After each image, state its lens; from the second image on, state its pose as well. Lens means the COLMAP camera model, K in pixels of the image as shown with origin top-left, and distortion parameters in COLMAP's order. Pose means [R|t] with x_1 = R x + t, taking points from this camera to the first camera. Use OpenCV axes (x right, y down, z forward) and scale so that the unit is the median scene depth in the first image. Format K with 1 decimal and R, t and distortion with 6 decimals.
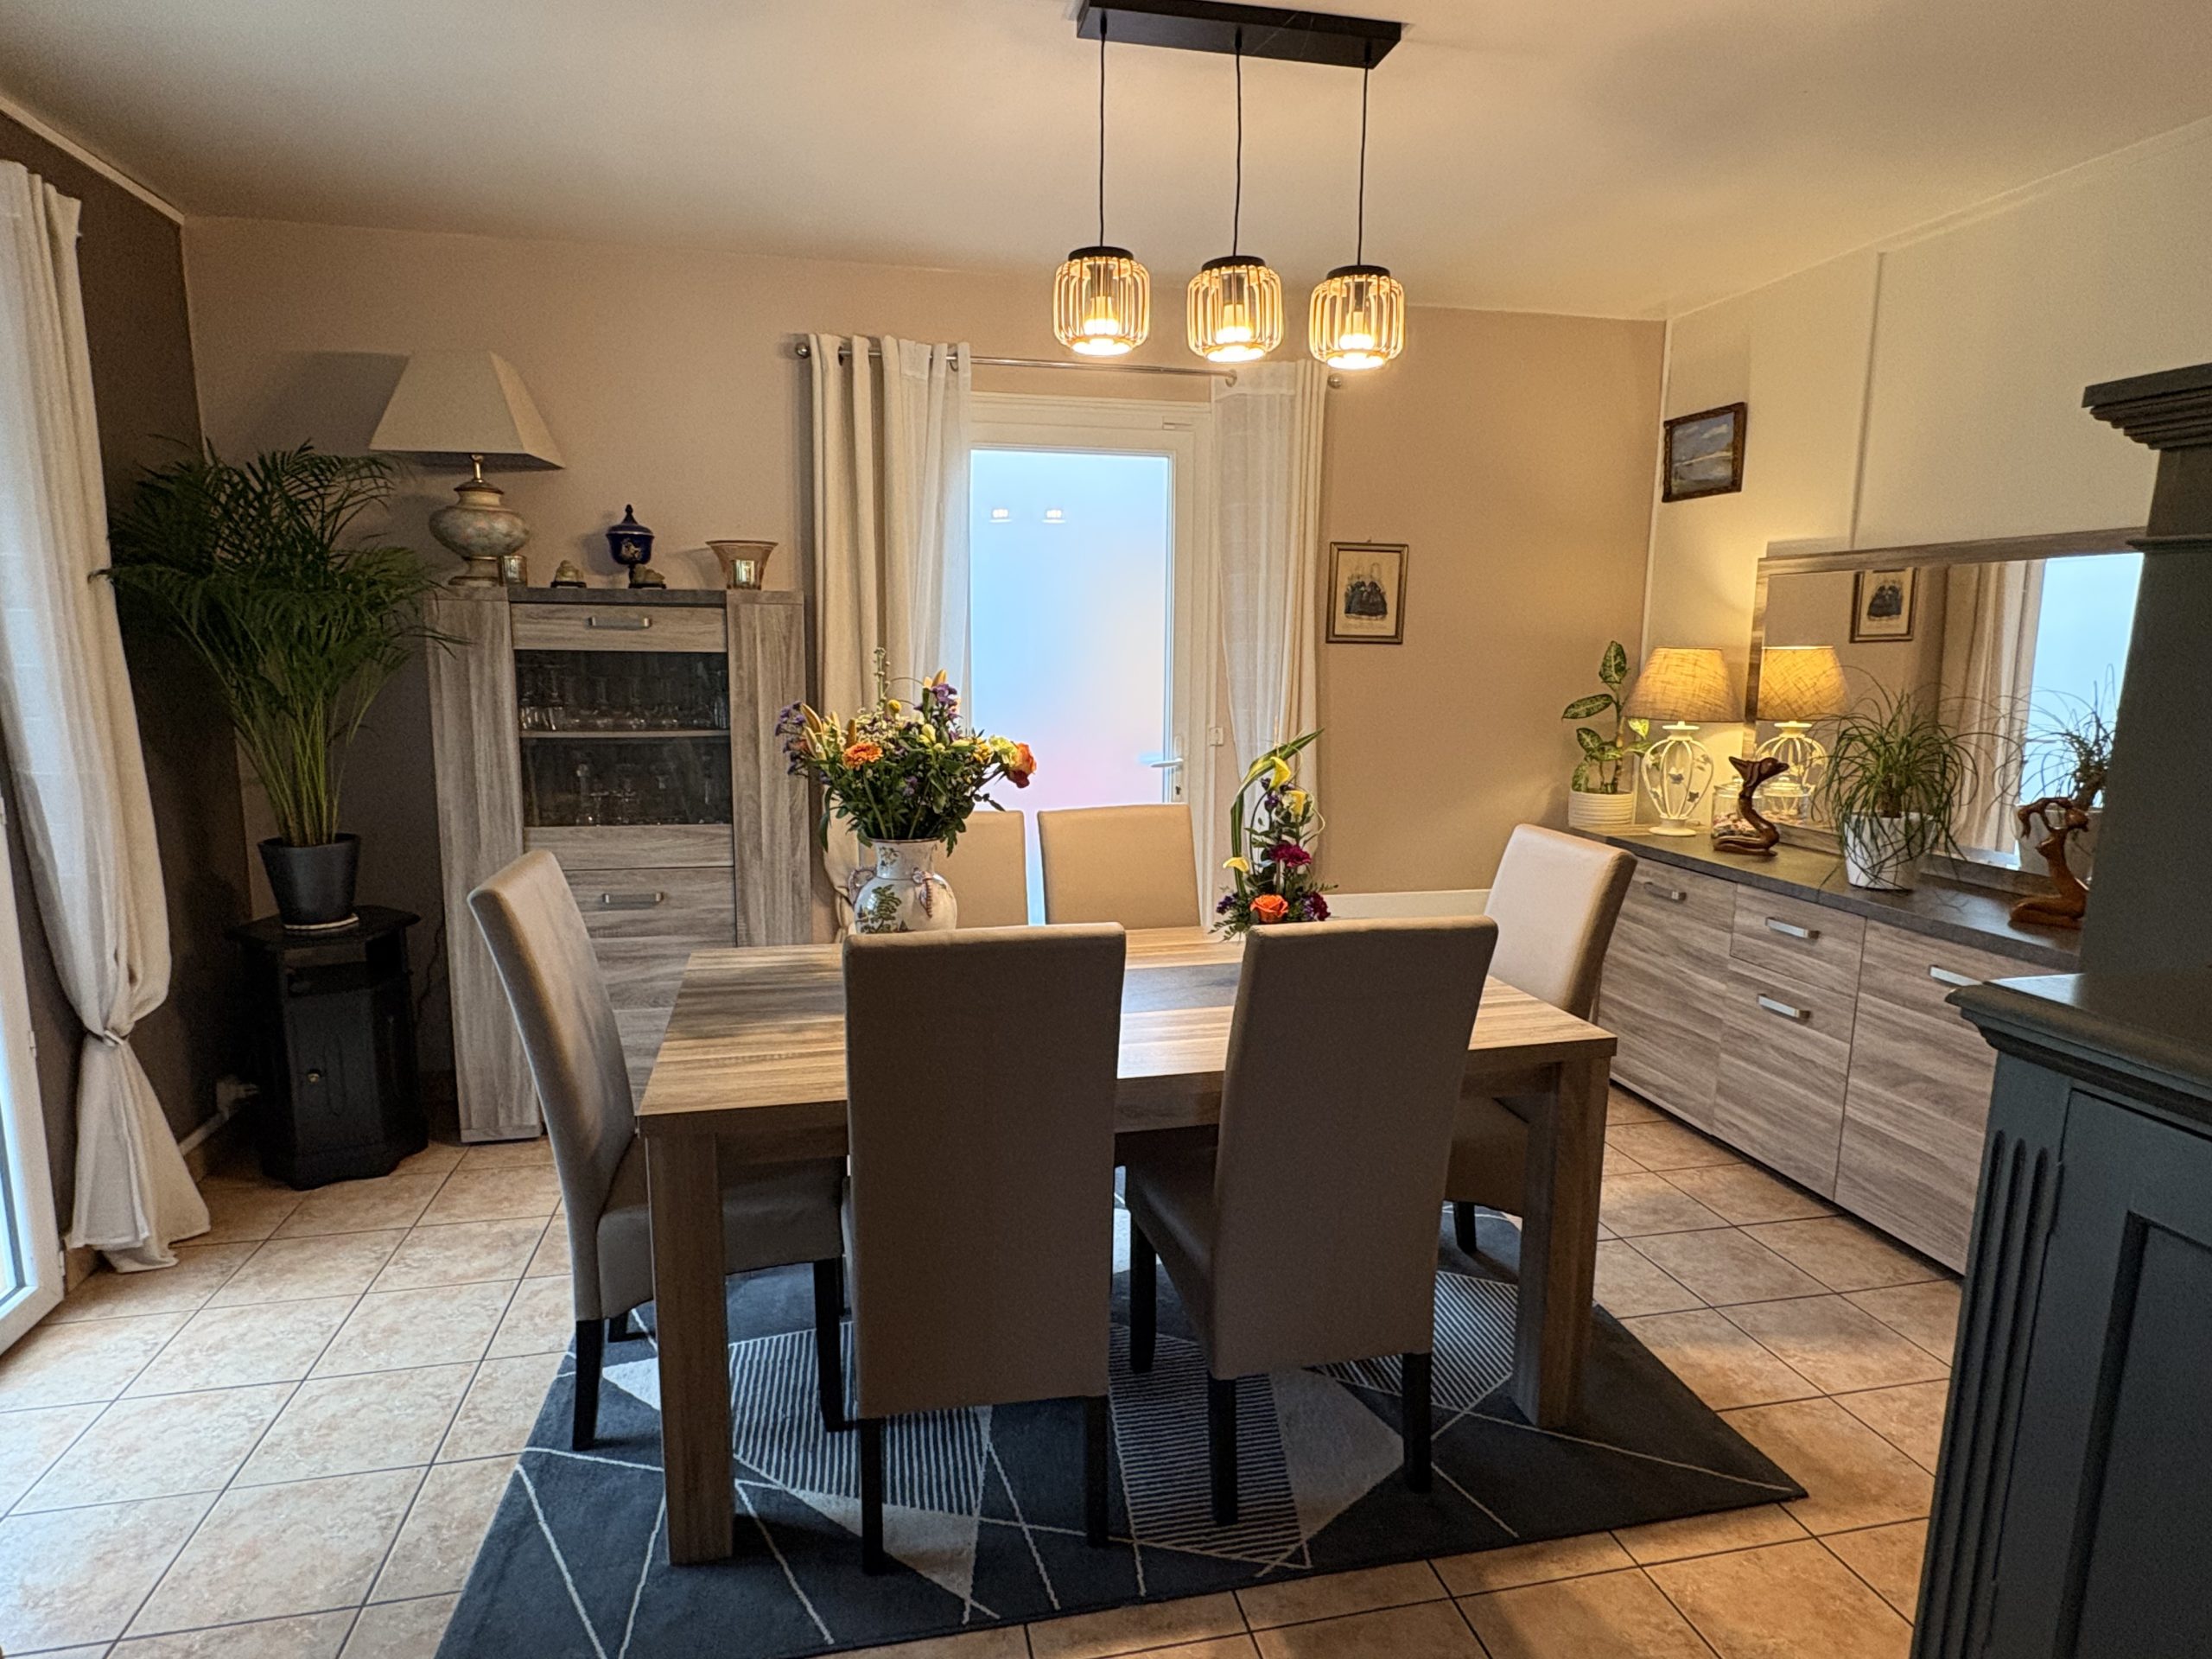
lens RADIAL K [[1216.4, 0, 1105.2], [0, 1216.4, 836.2], [0, 0, 1]] dist [-0.001349, 0.000042]
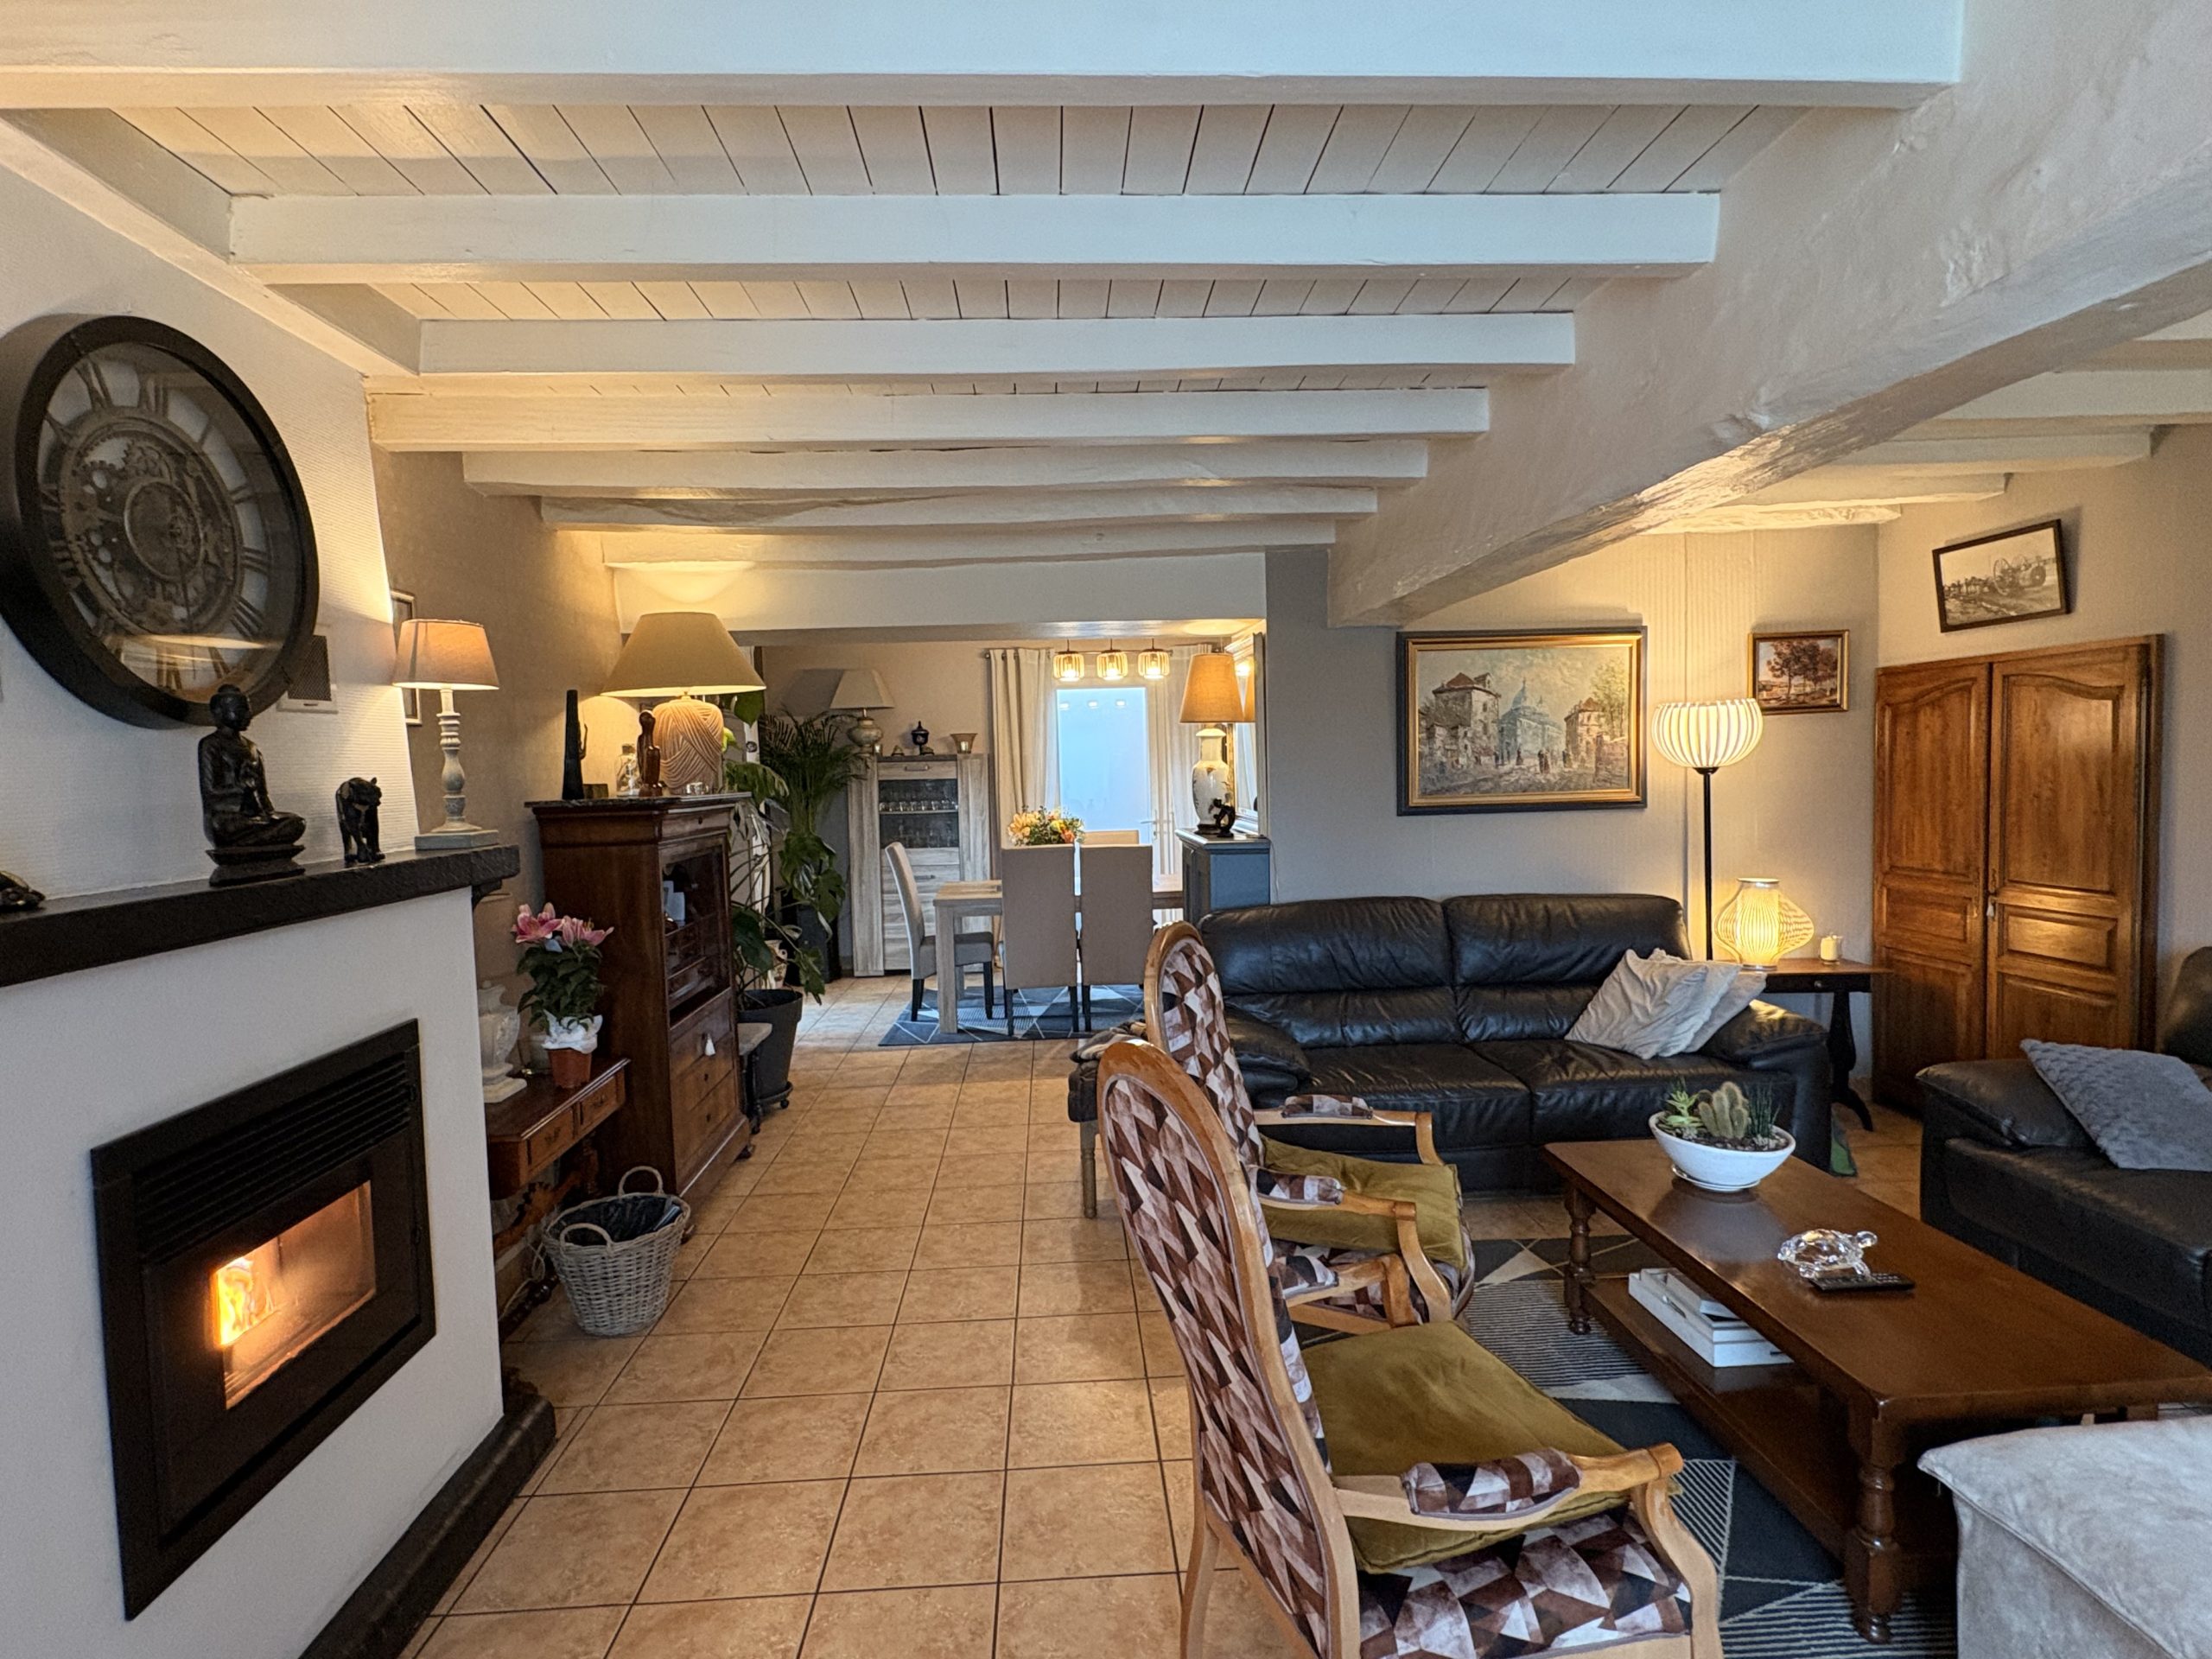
lens RADIAL K [[1120.7, 0, 1106.6], [0, 1120.7, 829.1], [0, 0, 1]] dist [0.000200, 0.000029]
pose [[0.986310, -0.026037, -0.162836, 0.360278], [0.009726, 0.994923, -0.100172, 0.184220], [0.164617, 0.097217, 0.981555, -1.189153]]
